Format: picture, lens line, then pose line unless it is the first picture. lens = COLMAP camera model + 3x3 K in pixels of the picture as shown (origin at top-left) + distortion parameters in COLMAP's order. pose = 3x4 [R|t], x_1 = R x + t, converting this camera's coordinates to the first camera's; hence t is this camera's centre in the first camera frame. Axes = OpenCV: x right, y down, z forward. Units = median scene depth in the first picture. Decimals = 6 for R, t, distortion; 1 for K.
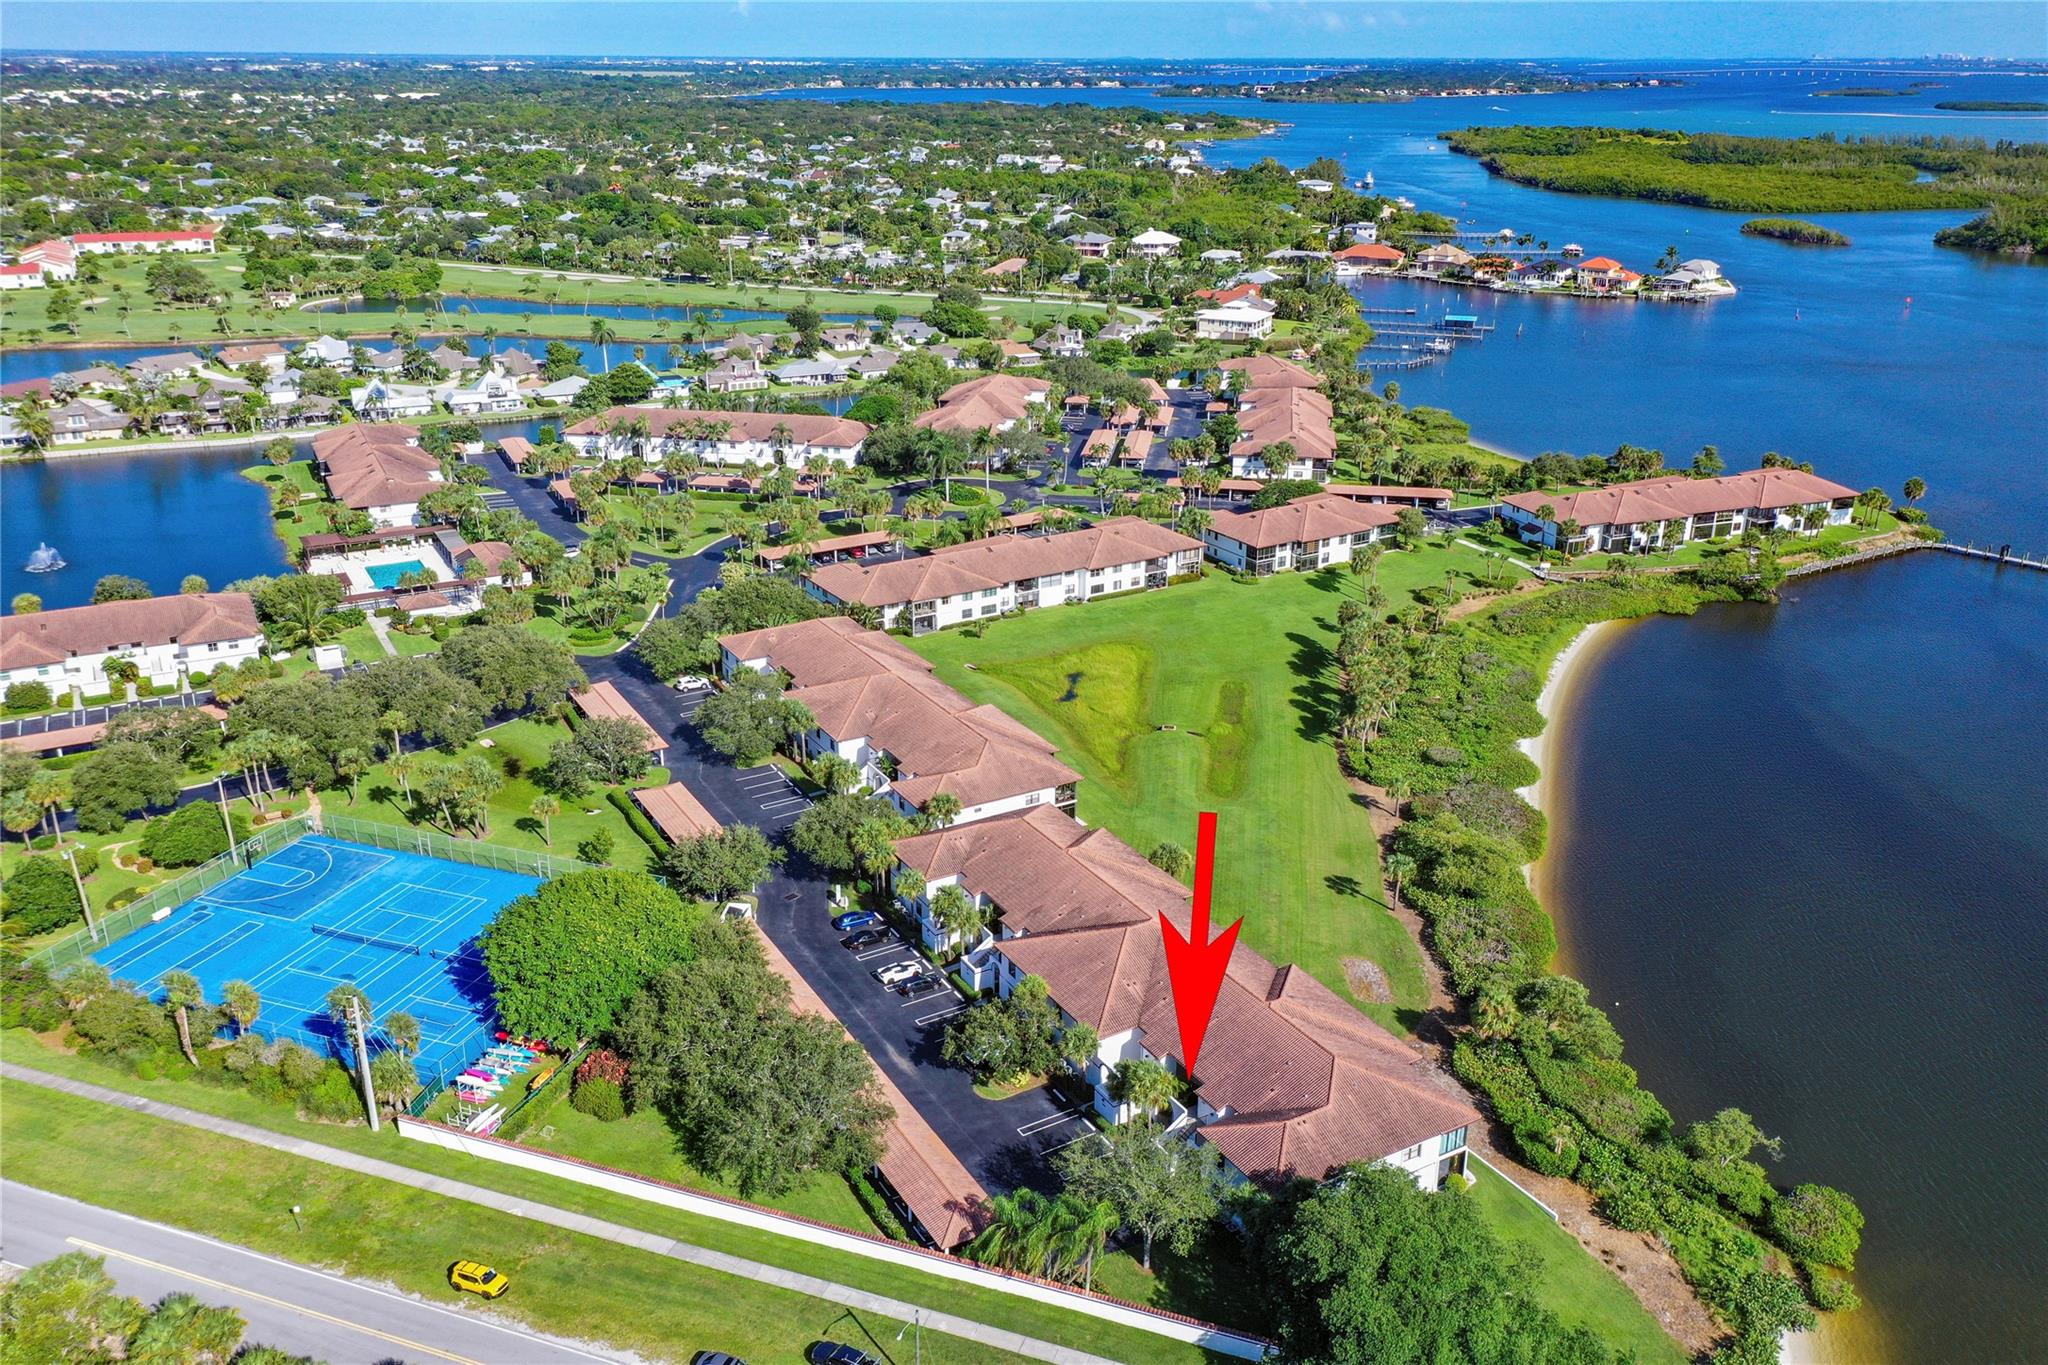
lens RADIAL K [[1624.5, 0, 1024.0], [0, 1624.5, 682.5], [0, 0, 1]] dist [0.021471, 0.003954]
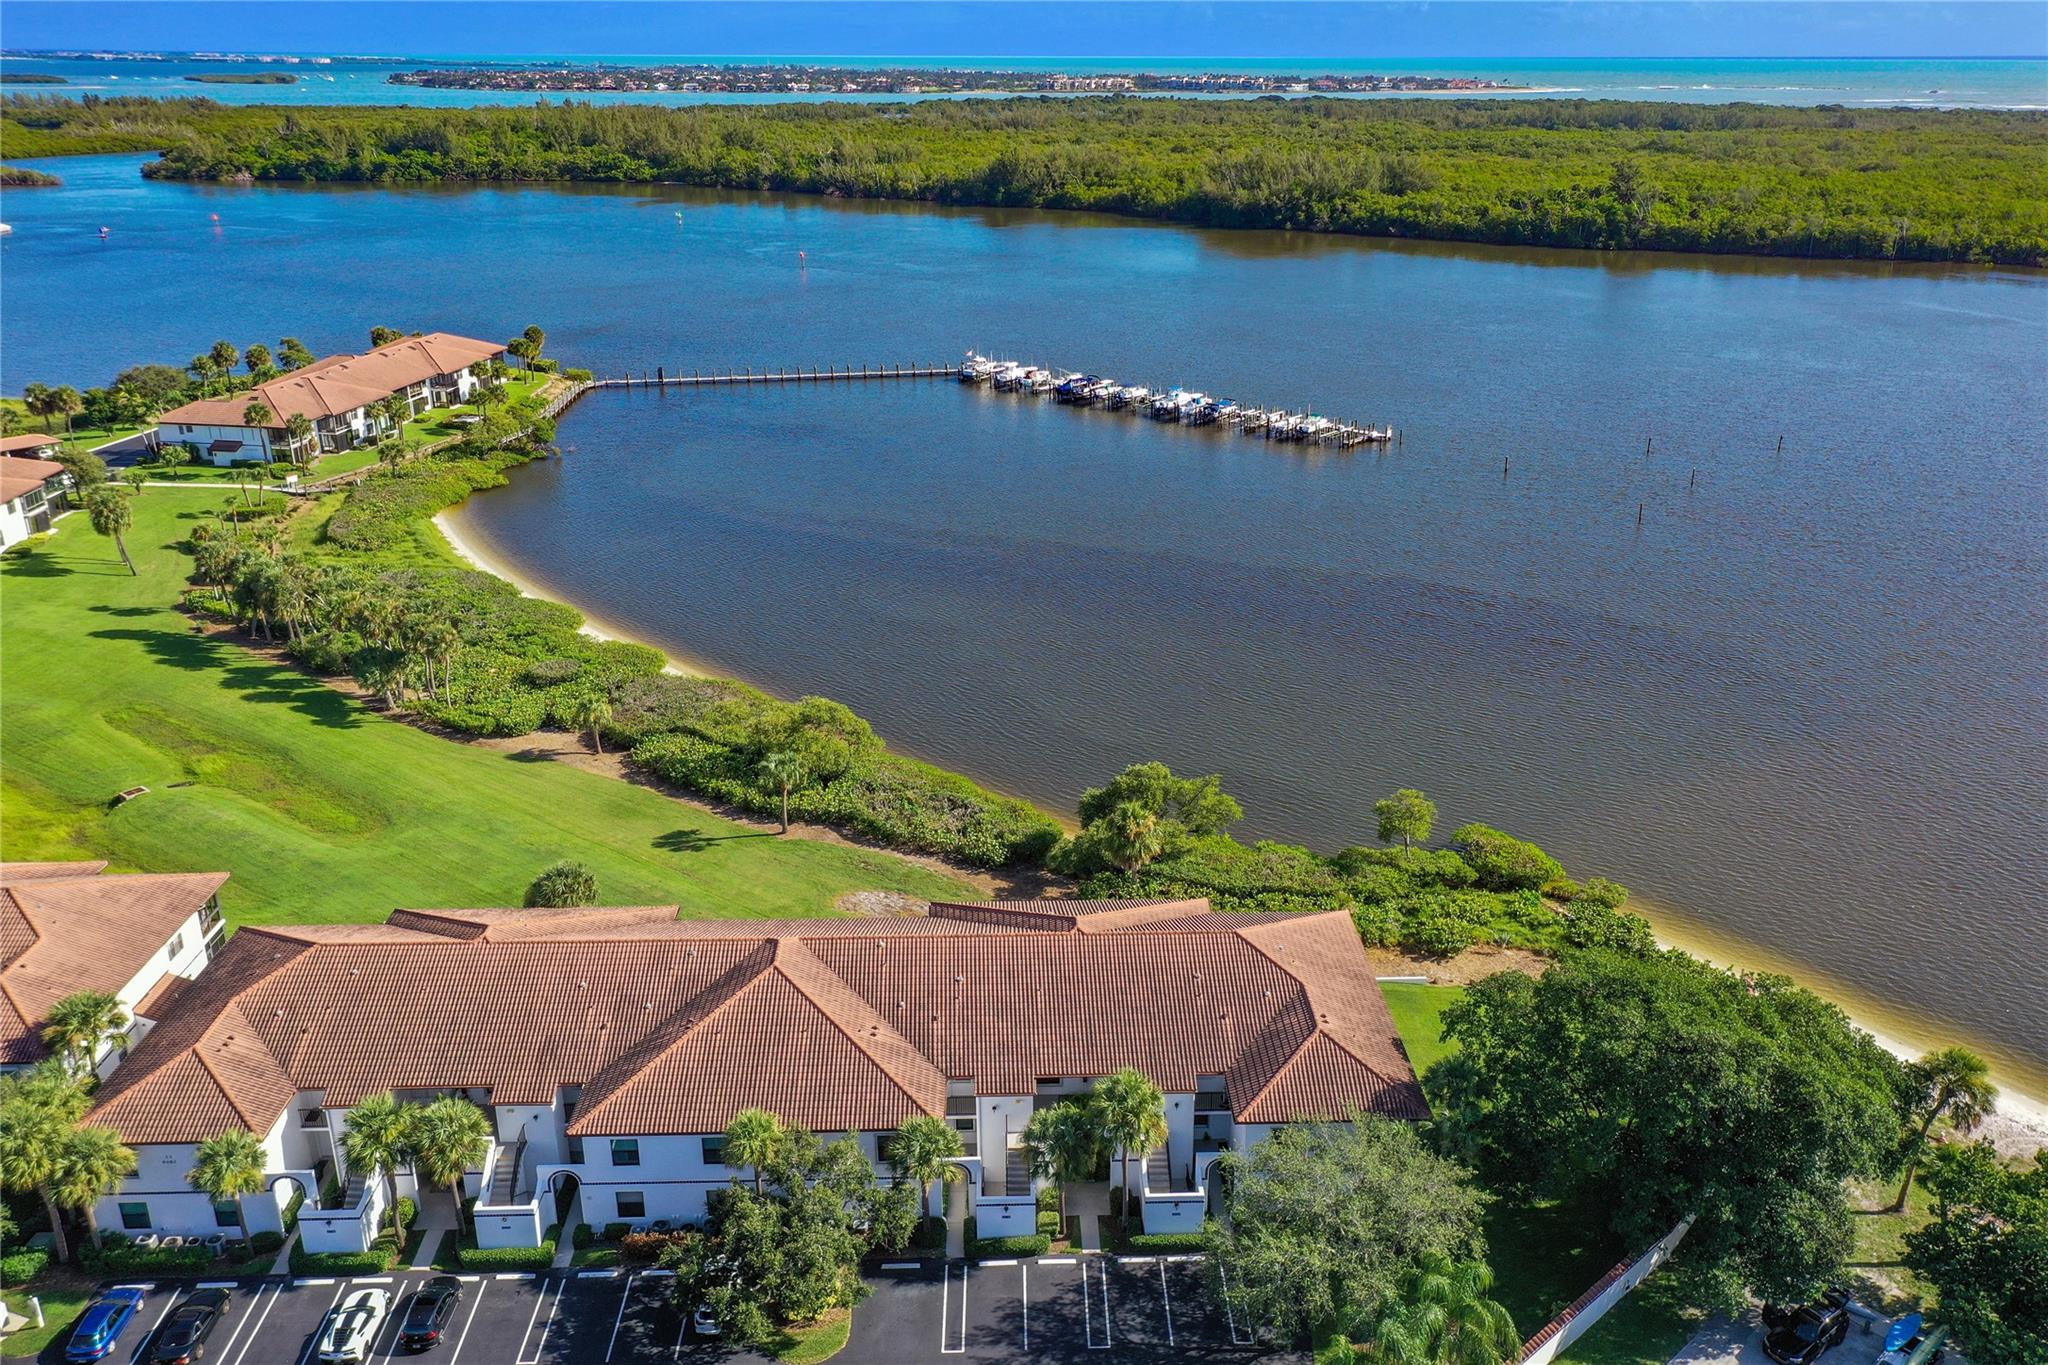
lens RADIAL K [[1624.5, 0, 1024.0], [0, 1624.5, 682.5], [0, 0, 1]] dist [0.021471, 0.003954]
pose [[0.468027, -0.313929, 0.826075, -0.231438], [0.316590, 0.932294, 0.174925, -0.010279], [-0.825059, 0.179657, 0.535725, 0.410715]]
